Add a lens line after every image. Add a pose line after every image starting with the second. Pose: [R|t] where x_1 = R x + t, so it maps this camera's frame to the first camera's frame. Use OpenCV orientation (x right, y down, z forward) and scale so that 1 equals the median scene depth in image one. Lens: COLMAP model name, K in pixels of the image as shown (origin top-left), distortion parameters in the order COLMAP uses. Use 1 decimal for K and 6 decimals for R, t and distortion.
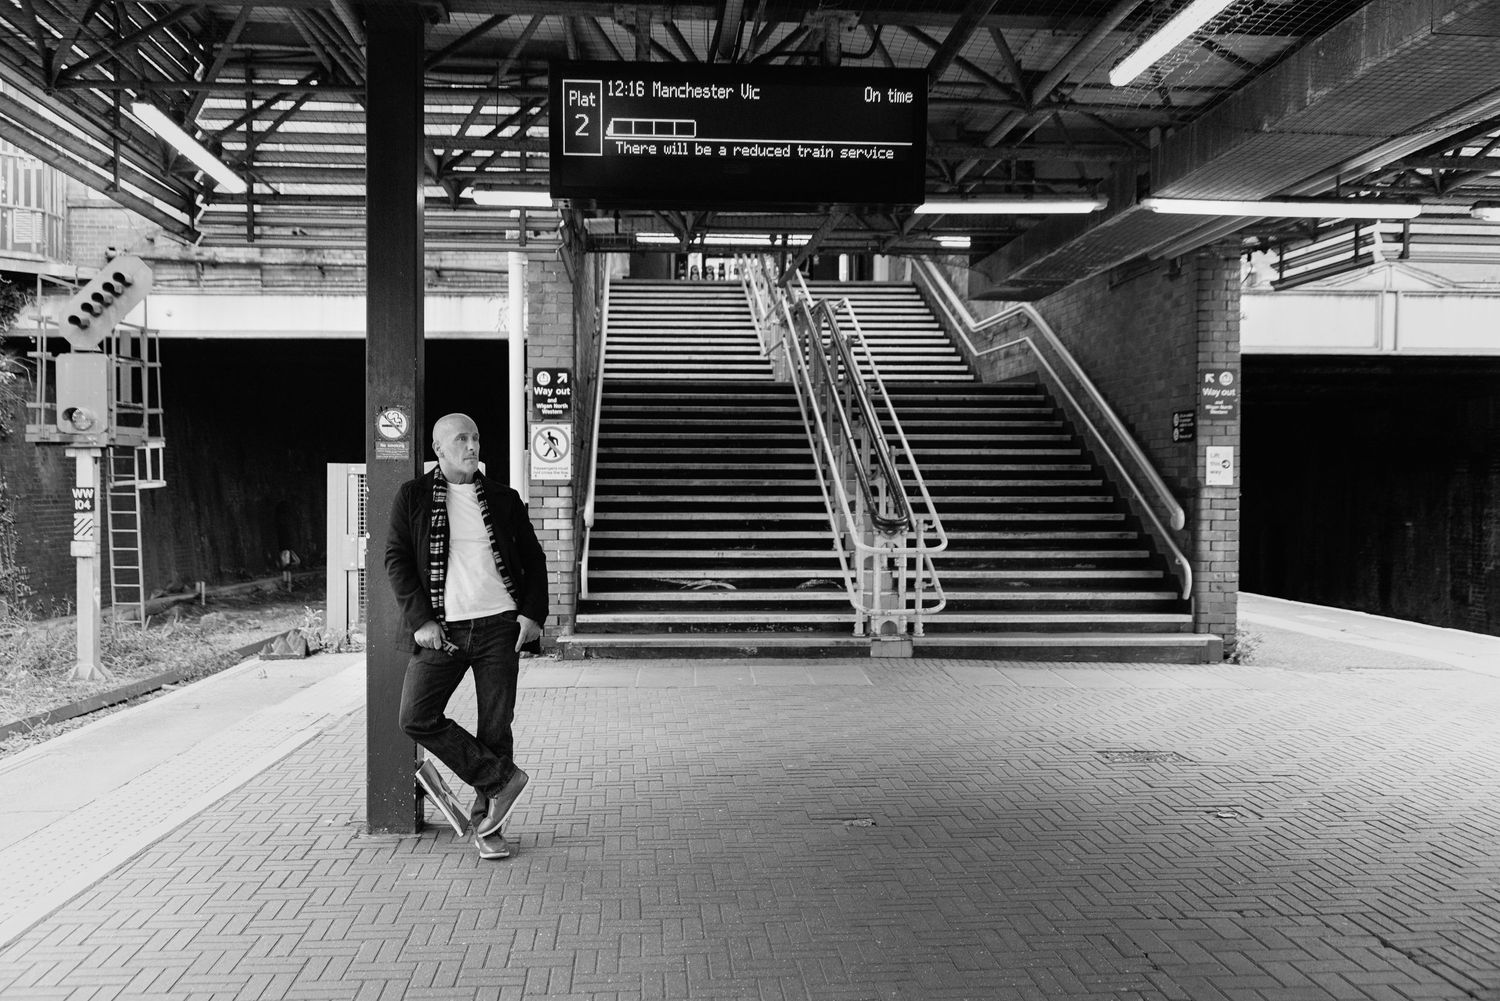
lens RADIAL K [[1387.7, 0, 750.0], [0, 1387.7, 500.5], [0, 0, 1]] dist [0.004722, 0.002658]
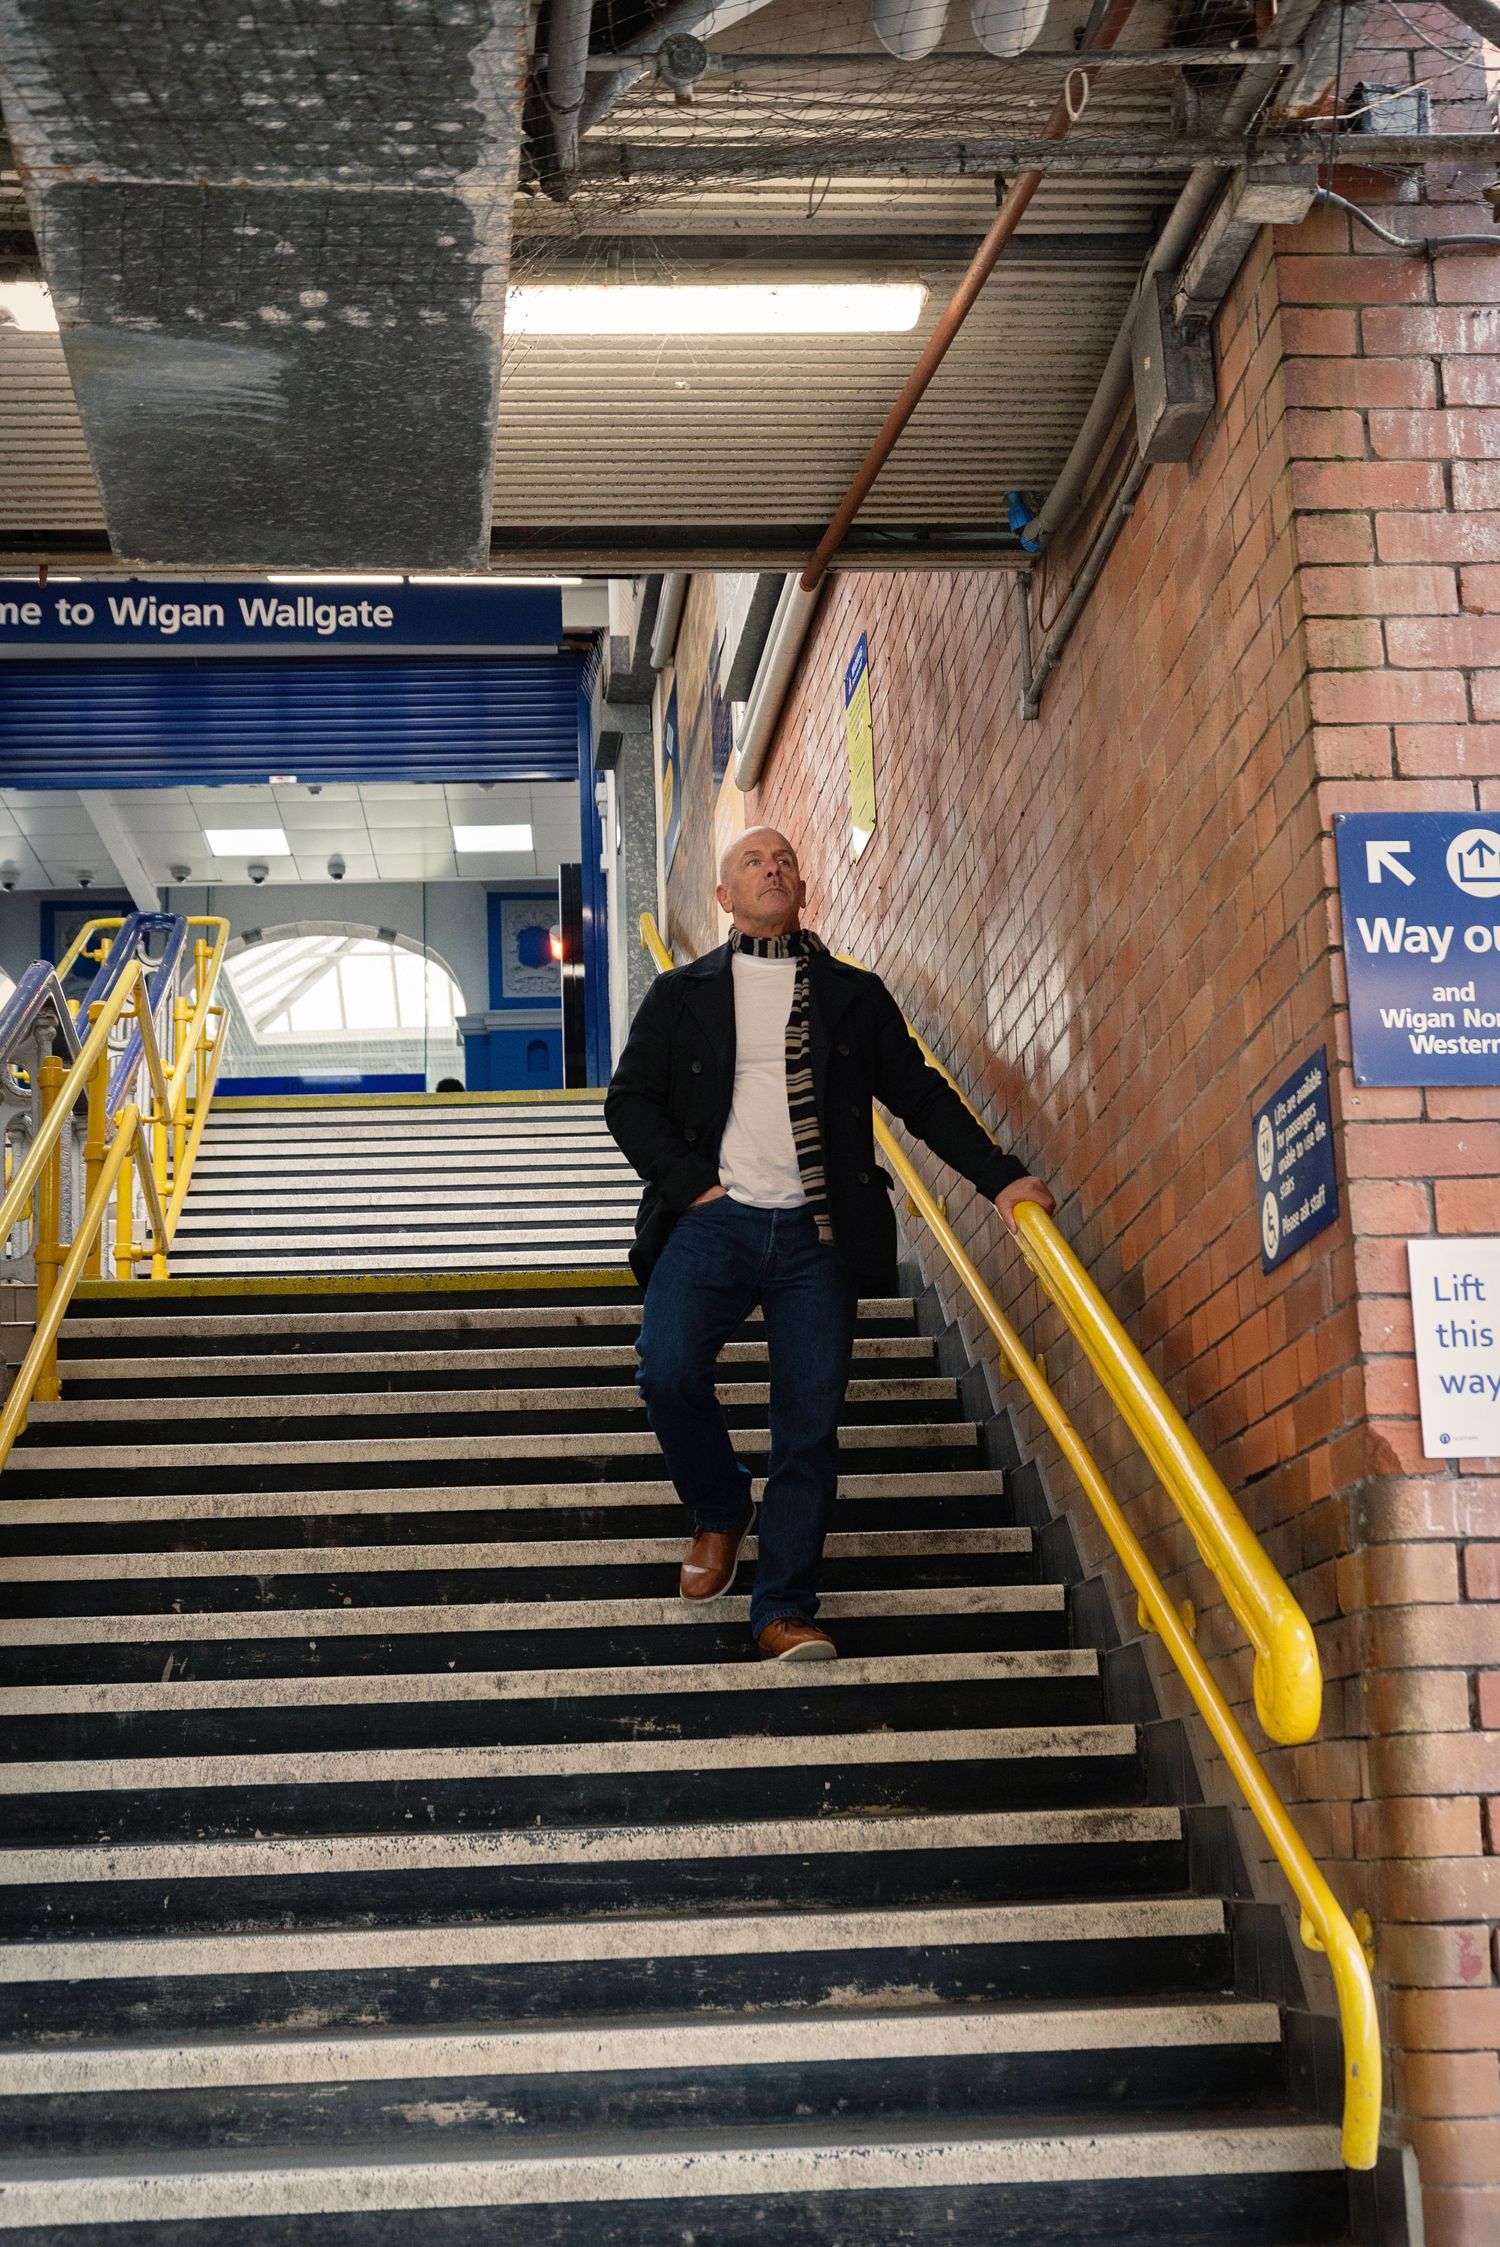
lens RADIAL K [[3253.6, 0, 750.0], [0, 3253.6, 1123.5], [0, 0, 1]] dist [0.001732, 0.016269]
pose [[0.999274, -0.037344, 0.007556, 0.244506], [0.038061, 0.969423, -0.242425, 0.042331], [0.001728, 0.242537, 0.970141, 0.602255]]
